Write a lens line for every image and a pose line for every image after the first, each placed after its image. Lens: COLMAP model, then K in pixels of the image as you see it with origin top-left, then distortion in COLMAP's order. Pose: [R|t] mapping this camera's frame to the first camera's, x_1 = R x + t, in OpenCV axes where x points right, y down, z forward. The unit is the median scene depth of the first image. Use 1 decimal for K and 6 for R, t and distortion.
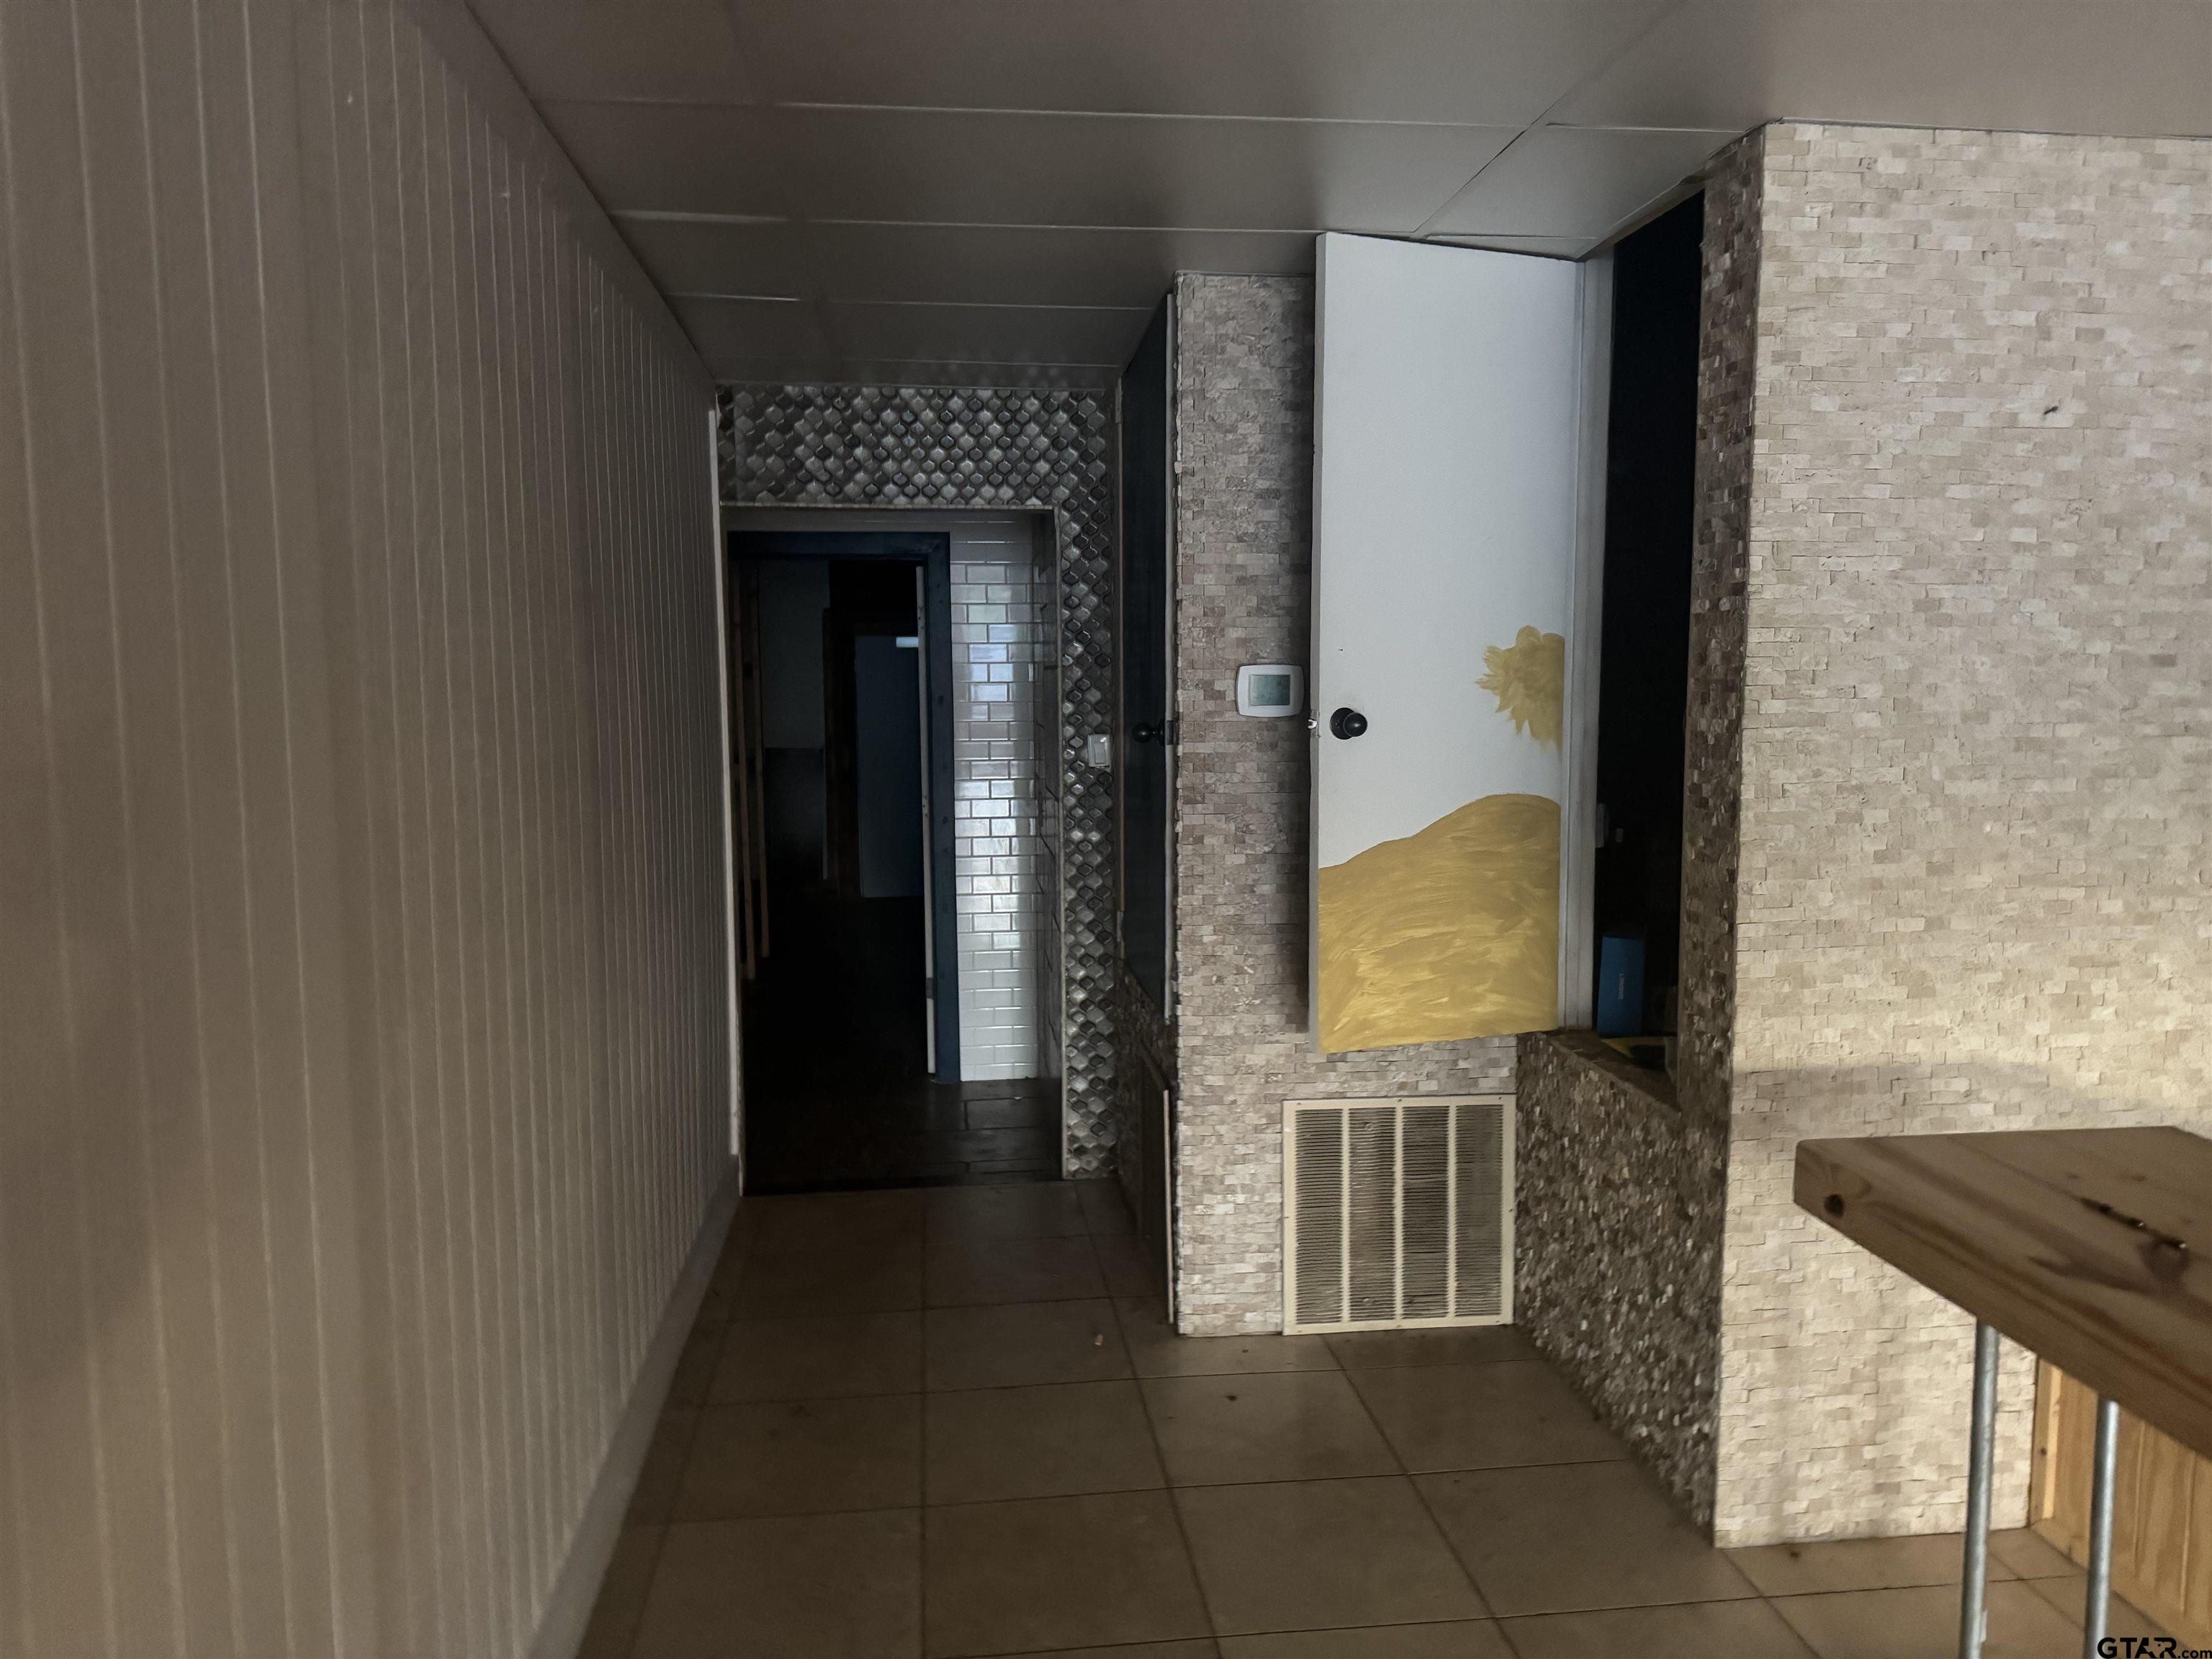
lens RADIAL K [[1554.1, 0, 1105.9], [0, 1554.1, 829.7], [0, 0, 1]] dist [-0.042612, -0.012800]
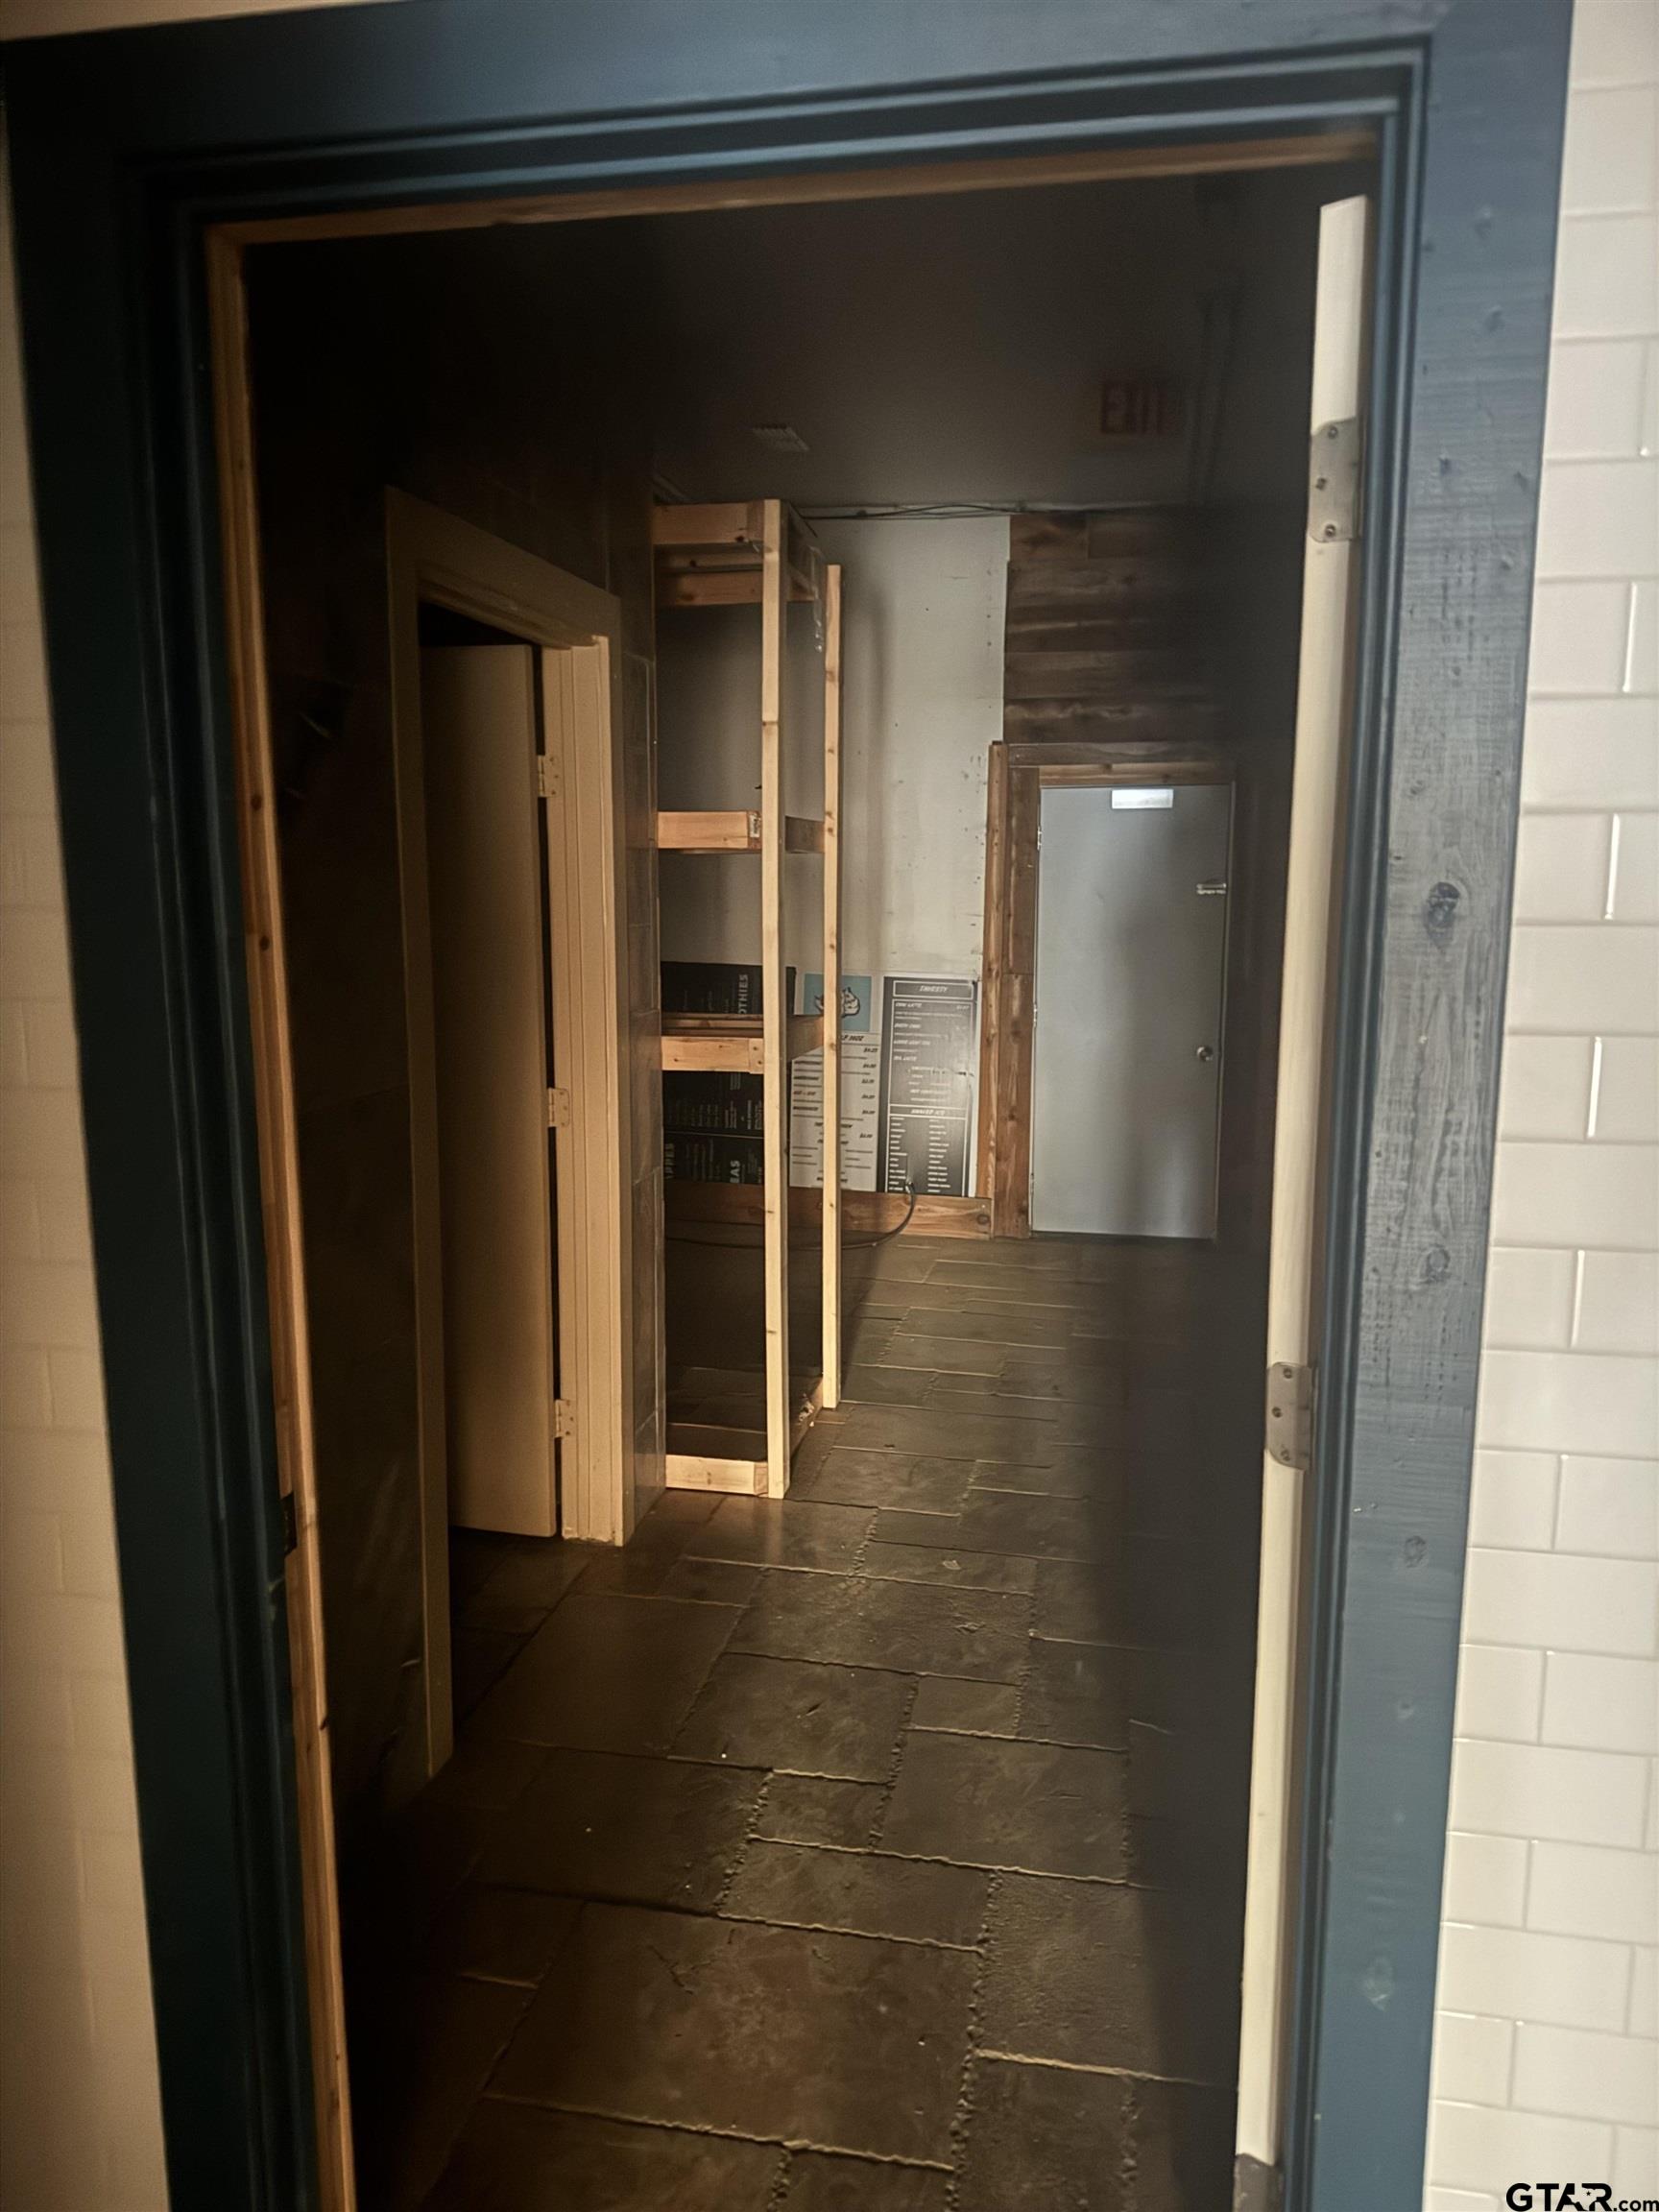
lens RADIAL K [[1554.1, 0, 827.2], [0, 1554.1, 1105.0], [0, 0, 1]] dist [-0.042612, -0.012800]
pose [[0.954513, 0.056026, -0.292858, -0.060039], [-0.038848, 0.997184, 0.064151, -0.041408], [0.295627, -0.049856, 0.954002, 0.414902]]
